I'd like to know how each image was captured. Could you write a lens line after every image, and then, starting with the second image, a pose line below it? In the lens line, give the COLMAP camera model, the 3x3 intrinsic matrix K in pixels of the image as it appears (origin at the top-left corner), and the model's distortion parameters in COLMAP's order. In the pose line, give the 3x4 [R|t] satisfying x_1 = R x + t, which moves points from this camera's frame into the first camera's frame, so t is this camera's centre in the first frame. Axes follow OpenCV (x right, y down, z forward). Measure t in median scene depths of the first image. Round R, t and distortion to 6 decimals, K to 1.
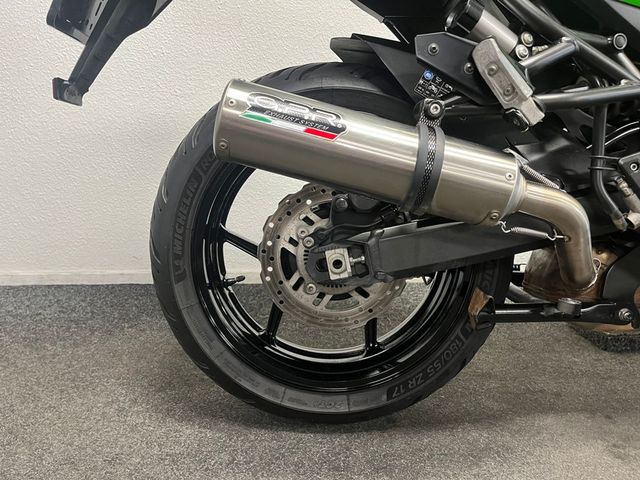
lens RADIAL K [[498.0, 0, 319.8], [0, 498.0, 249.8], [0, 0, 1]] dist [0.123832, -0.153582]
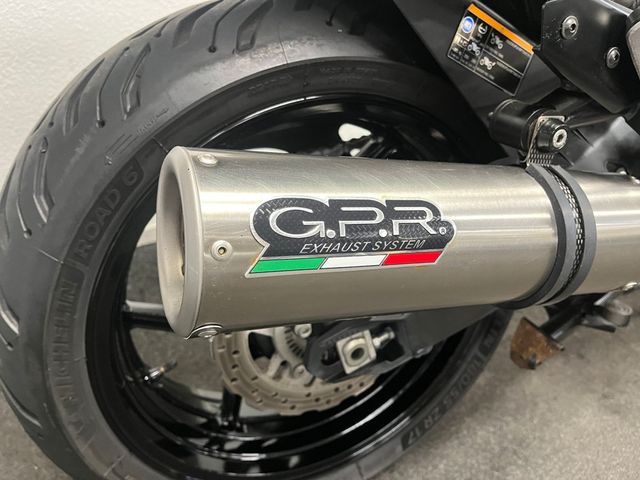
lens RADIAL K [[491.6, 0, 320.0], [0, 491.6, 240.0], [0, 0, 1]] dist [0.034829, 0.000060]
pose [[0.914363, -0.243687, 0.323353, -0.162161], [0.132475, 0.934705, 0.329813, -0.294949], [-0.382611, -0.258733, 0.886942, 0.455920]]
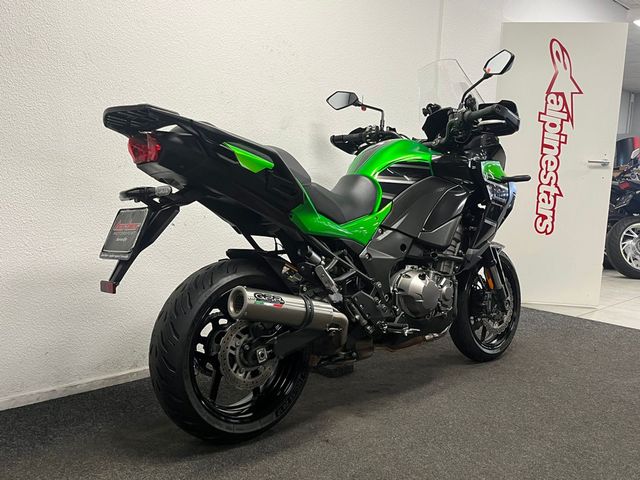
lens RADIAL K [[662.4, 0, 320.0], [0, 662.4, 240.0], [0, 0, 1]] dist [0.090878, -0.000232]
pose [[0.759564, -0.067998, 0.646868, -1.494034], [0.139117, 0.988490, -0.059444, -0.241382], [-0.635381, 0.135142, 0.760282, -1.332394]]
